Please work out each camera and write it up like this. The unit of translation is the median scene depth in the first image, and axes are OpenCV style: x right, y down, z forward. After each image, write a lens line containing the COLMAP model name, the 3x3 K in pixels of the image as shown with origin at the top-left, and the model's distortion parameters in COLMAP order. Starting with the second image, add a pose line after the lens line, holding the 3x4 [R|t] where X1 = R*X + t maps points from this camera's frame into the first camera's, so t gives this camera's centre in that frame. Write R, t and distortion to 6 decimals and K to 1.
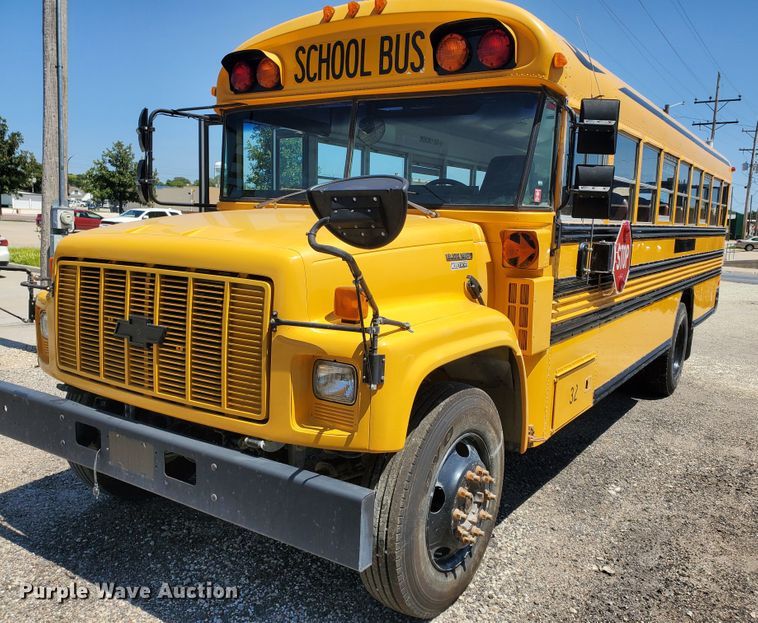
lens RADIAL K [[655.7, 0, 410.8], [0, 655.7, 316.9], [0, 0, 1]] dist [0.002068, -0.002381]
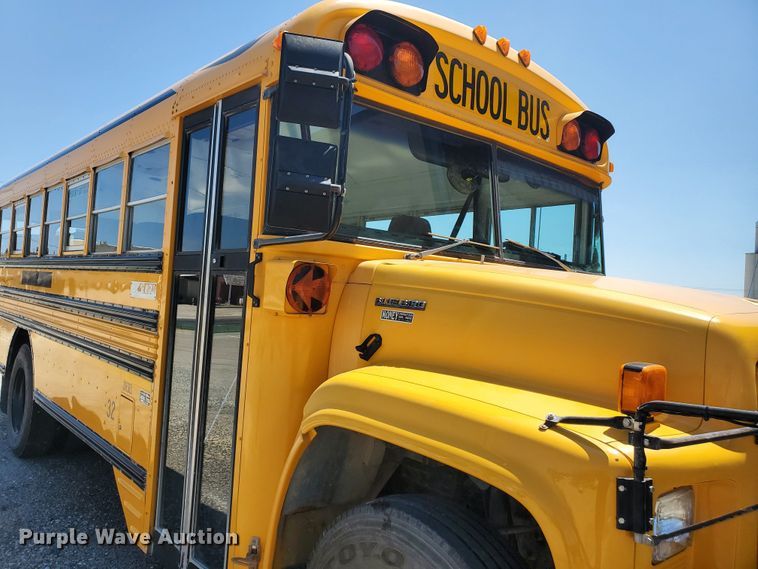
lens RADIAL K [[589.3, 0, 364.5], [0, 589.3, 275.0], [0, 0, 1]] dist [0.010104, 0.000420]
pose [[0.312948, 0.022051, 0.949514, -1.002654], [0.088859, 0.994666, -0.052387, -0.150366], [-0.945604, 0.100767, 0.309319, 1.068346]]
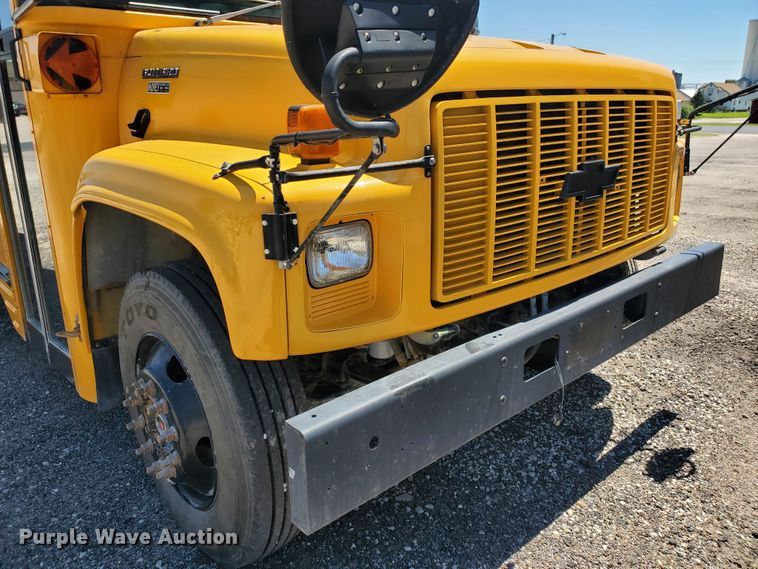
lens RADIAL K [[592.6, 0, 383.6], [0, 592.6, 290.7], [0, 0, 1]] dist [0.009897, 0.002461]
pose [[0.266575, -0.328530, 0.906094, -0.951380], [0.160603, 0.942110, 0.294338, -0.083110], [-0.950339, 0.067058, 0.303906, 0.847617]]
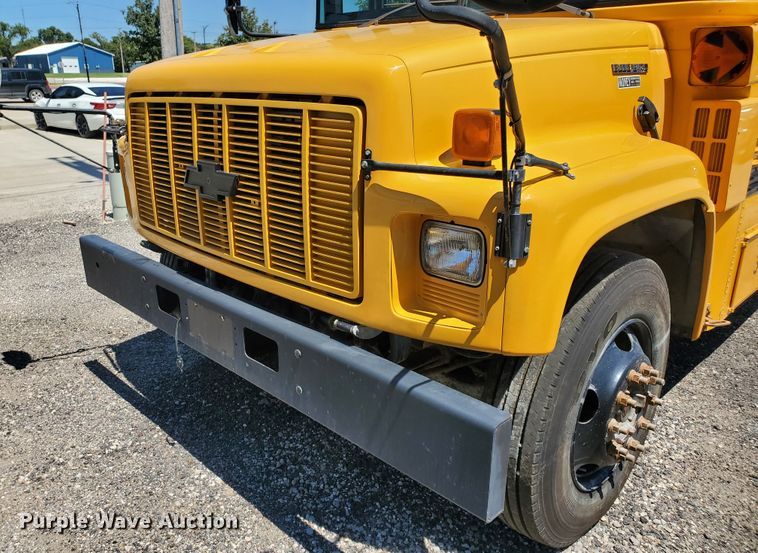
lens RADIAL K [[588.8, 0, 365.4], [0, 588.8, 289.7], [0, 0, 1]] dist [0.079817, -0.108270]
pose [[0.971813, 0.036450, -0.232920, -0.041438], [0.010343, 0.980433, 0.196581, 0.009982], [0.235528, -0.193449, 0.952420, 0.264945]]
